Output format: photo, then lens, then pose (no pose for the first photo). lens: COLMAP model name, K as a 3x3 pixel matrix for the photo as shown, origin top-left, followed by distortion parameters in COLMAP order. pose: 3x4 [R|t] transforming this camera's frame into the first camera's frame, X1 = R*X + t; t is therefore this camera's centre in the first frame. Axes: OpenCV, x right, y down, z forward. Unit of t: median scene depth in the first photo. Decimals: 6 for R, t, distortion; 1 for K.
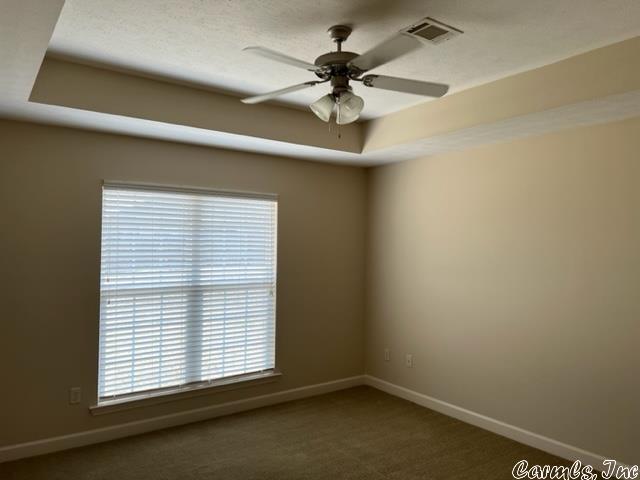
lens RADIAL K [[478.3, 0, 315.0], [0, 478.3, 240.3], [0, 0, 1]] dist [0.071454, -0.110383]
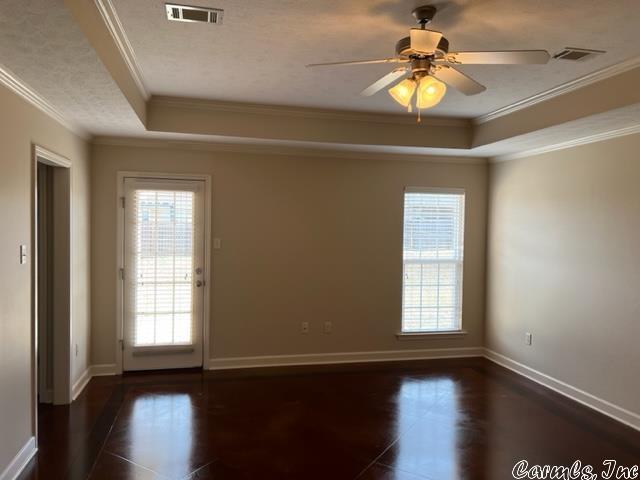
lens RADIAL K [[478.3, 0, 315.0], [0, 478.3, 240.3], [0, 0, 1]] dist [0.071454, -0.110383]
pose [[0.991344, -0.002087, -0.131273, -0.518711], [0.005633, 0.999629, 0.026648, 0.000373], [0.131169, -0.027157, 0.990988, -0.525560]]
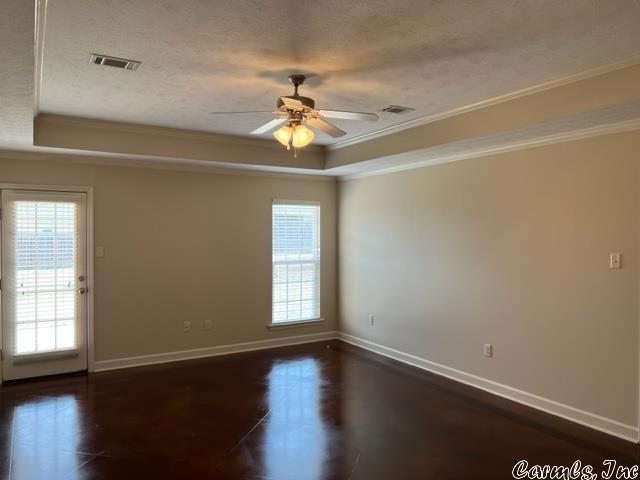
lens RADIAL K [[478.3, 0, 315.0], [0, 478.3, 240.3], [0, 0, 1]] dist [0.071454, -0.110383]
pose [[0.984460, -0.024871, 0.173838, -0.591508], [0.022509, 0.999626, 0.015544, 0.001739], [-0.174160, -0.011390, 0.984652, -0.761208]]
